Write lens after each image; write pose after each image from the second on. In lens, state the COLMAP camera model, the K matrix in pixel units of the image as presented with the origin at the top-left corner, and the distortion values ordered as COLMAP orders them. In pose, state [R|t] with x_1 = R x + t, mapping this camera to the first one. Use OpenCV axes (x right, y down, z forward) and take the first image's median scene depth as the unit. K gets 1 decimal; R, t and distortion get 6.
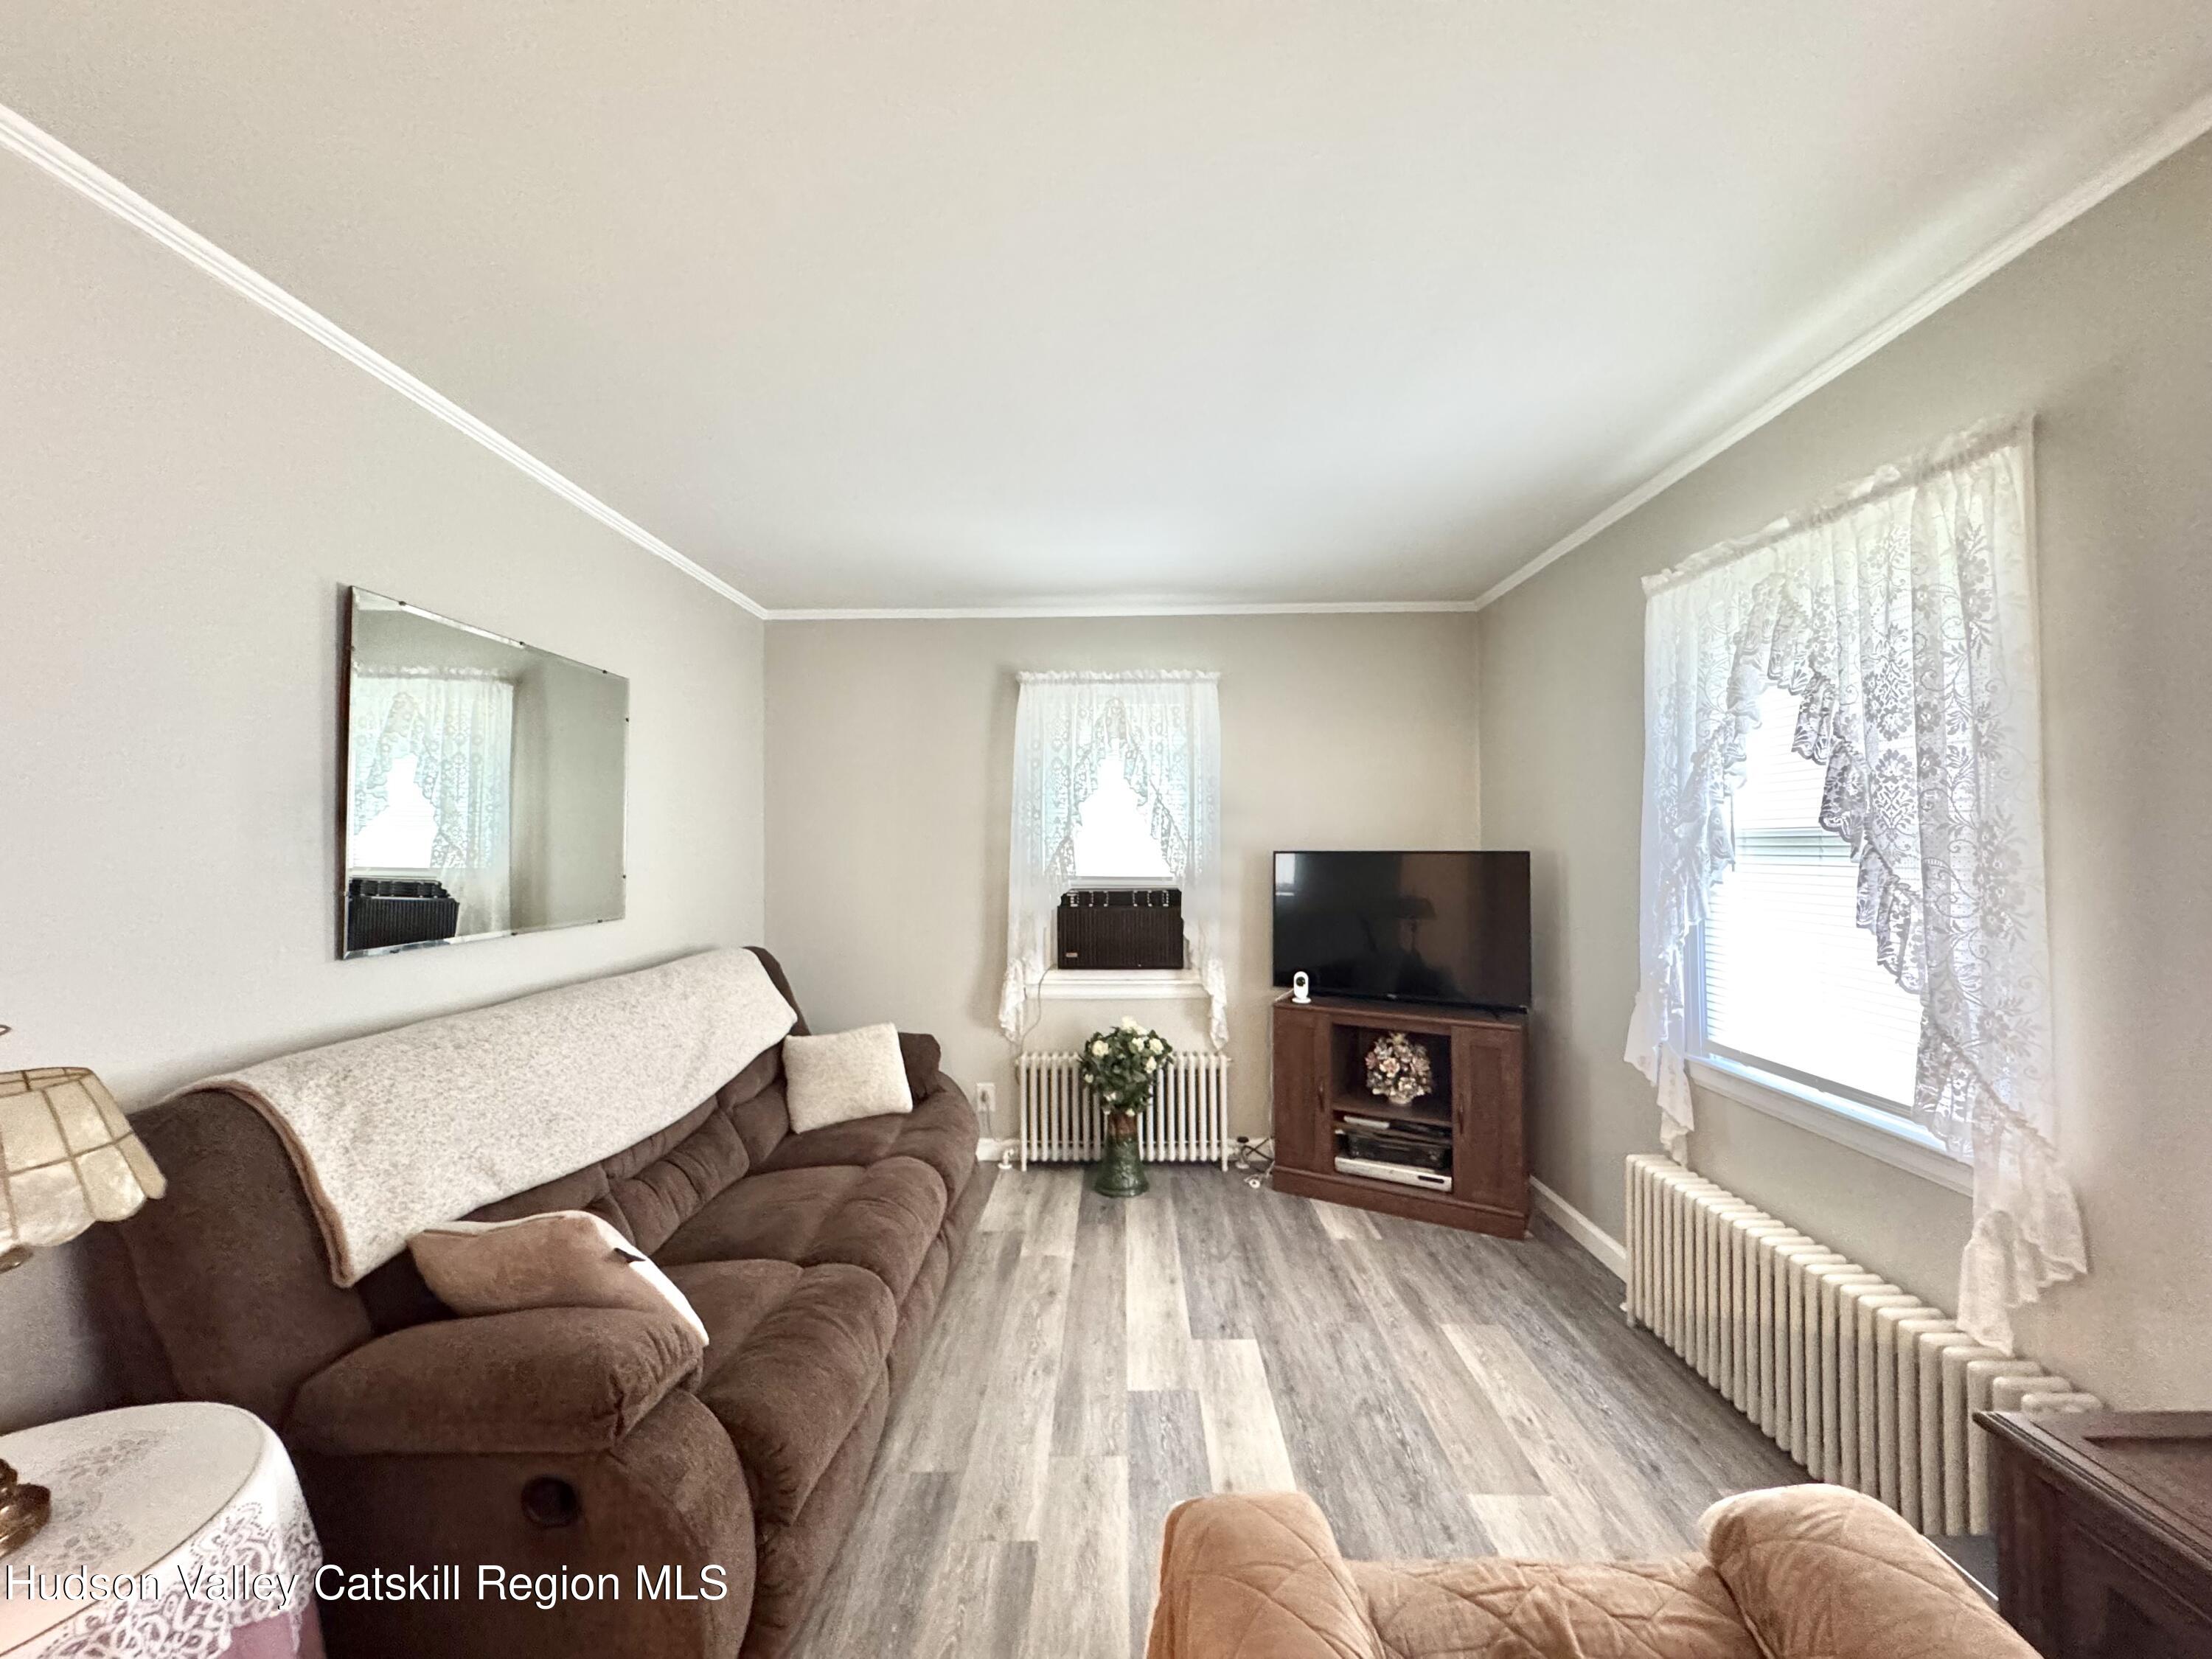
lens RADIAL K [[886.3, 0, 1096.6], [0, 886.3, 834.2], [0, 0, 1]] dist [-0.003152, 0.001072]
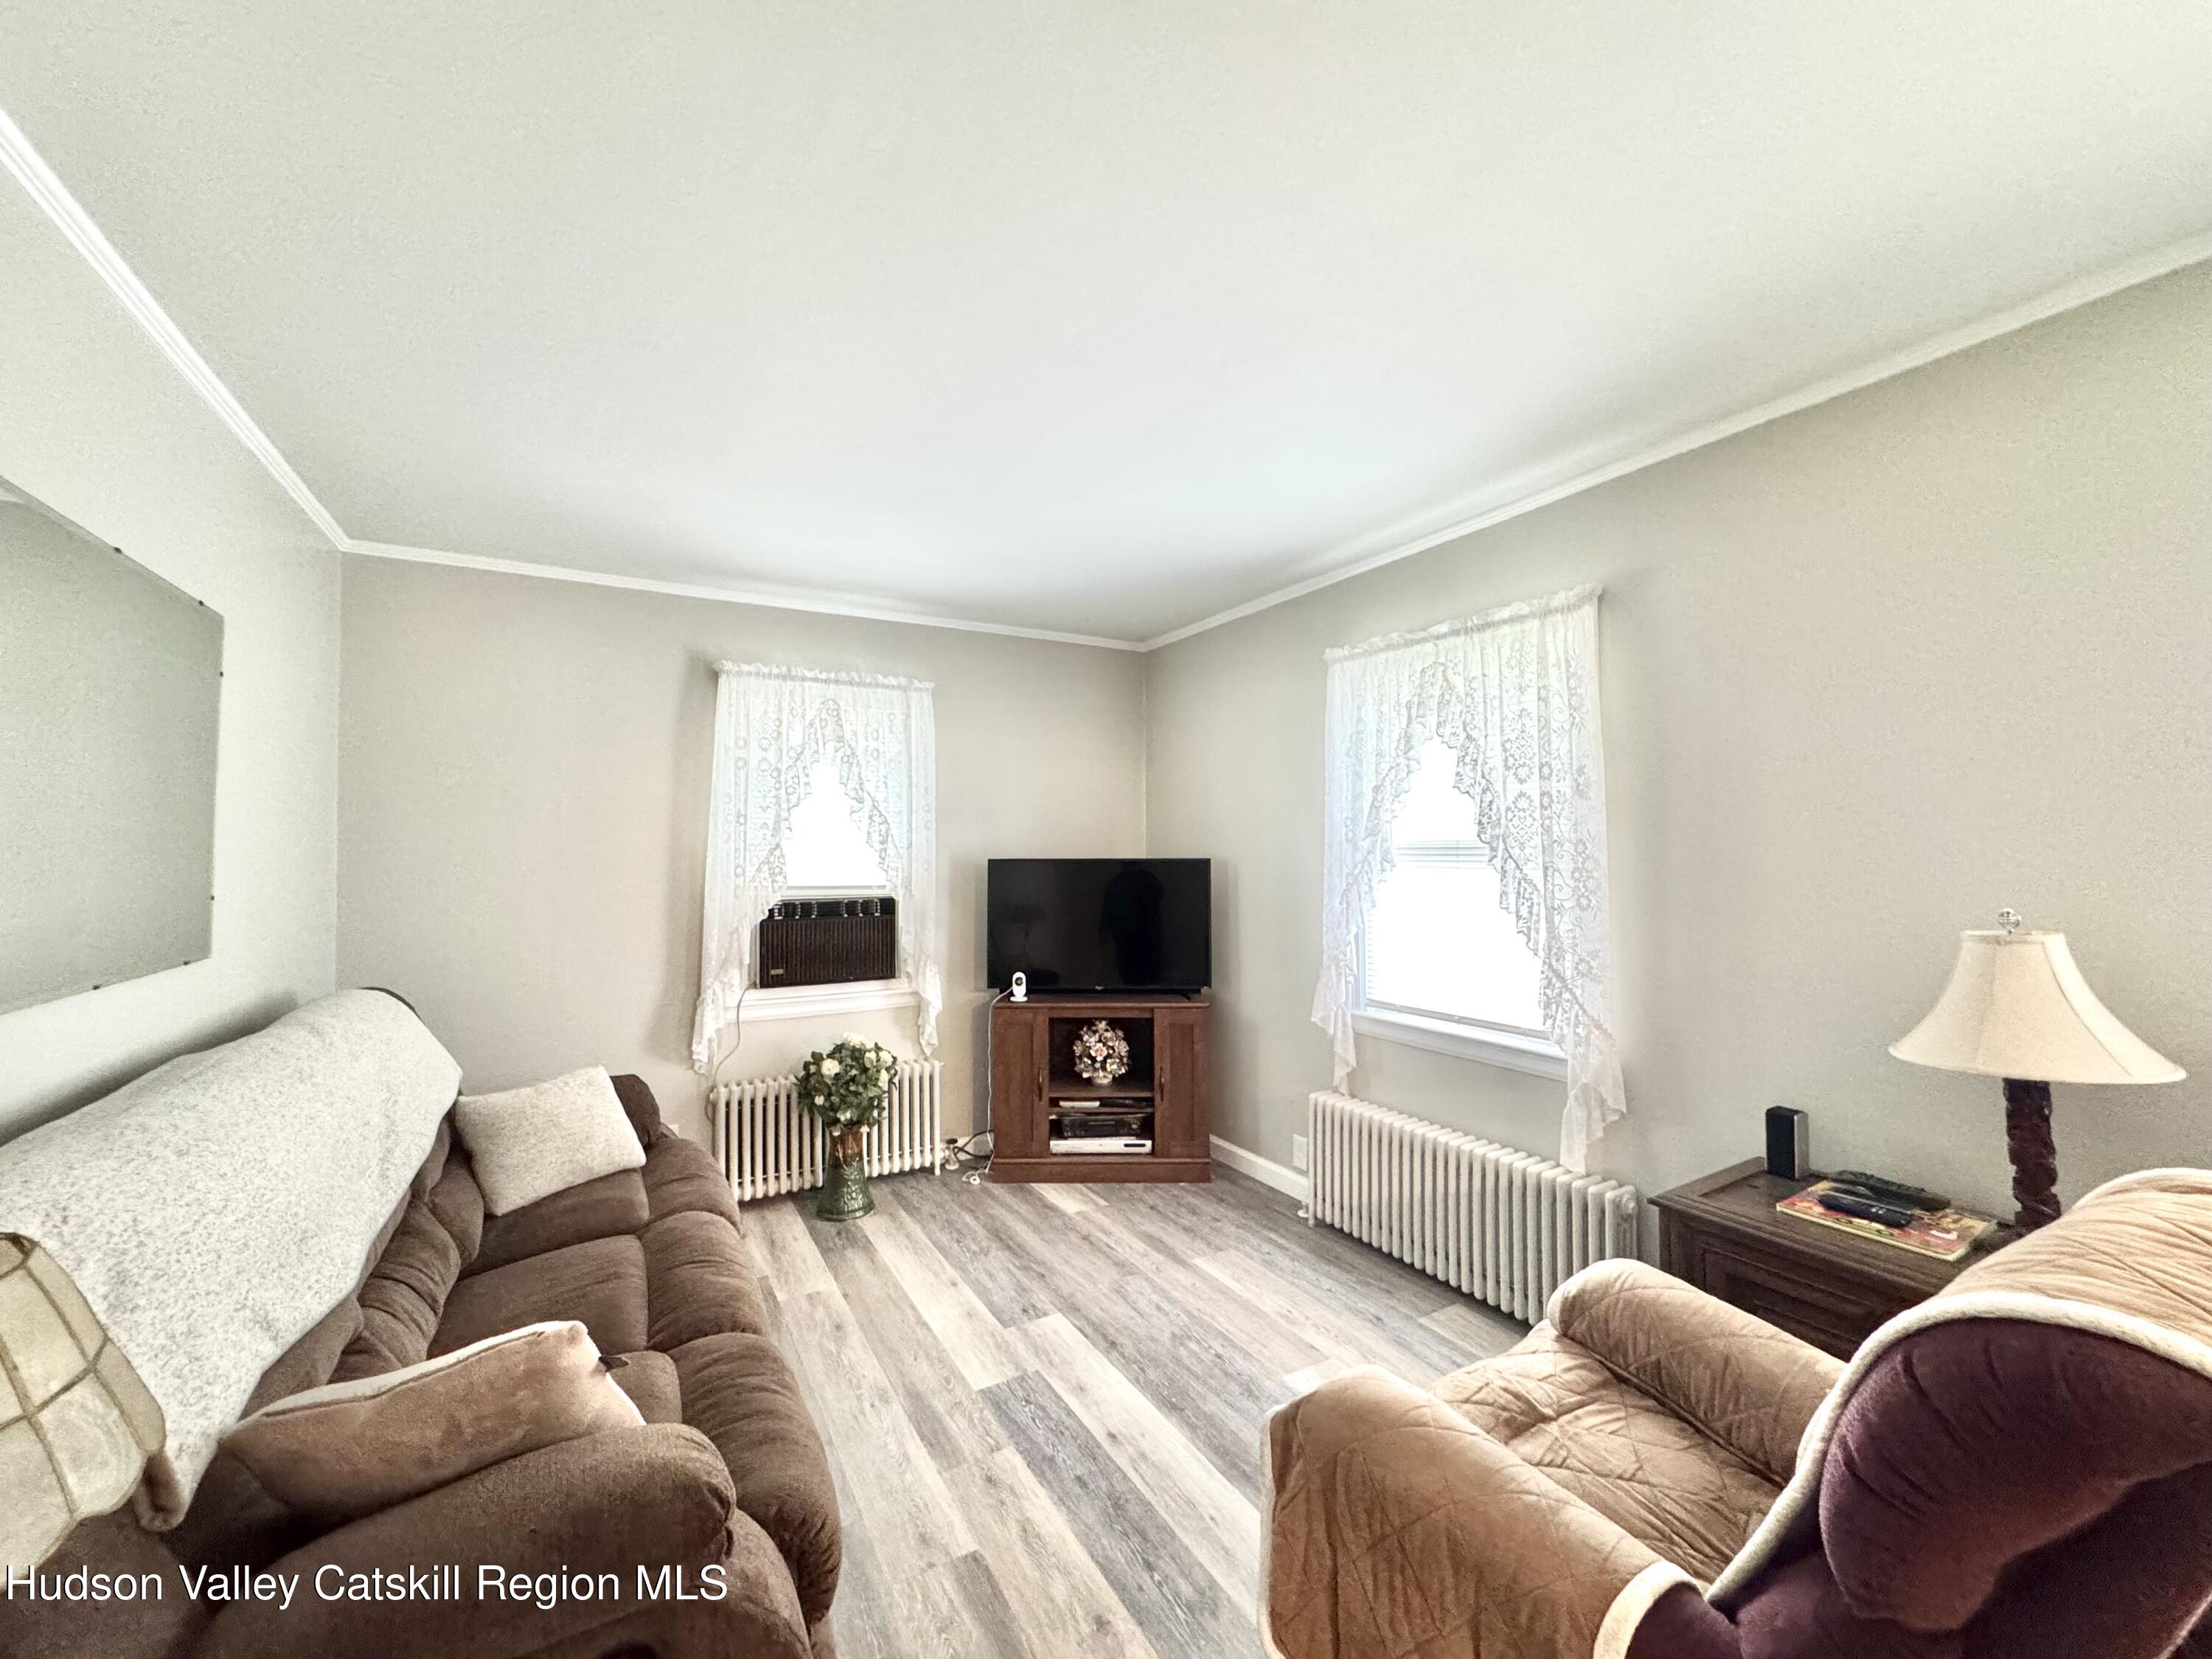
lens RADIAL K [[886.3, 0, 1106.5], [0, 886.3, 836.1], [0, 0, 1]] dist [-0.003152, 0.001072]
pose [[0.857614, 0.011017, 0.514176, -0.309113], [-0.007335, 0.999931, -0.009190, 0.000833], [-0.514242, 0.004110, 0.857635, 0.042423]]
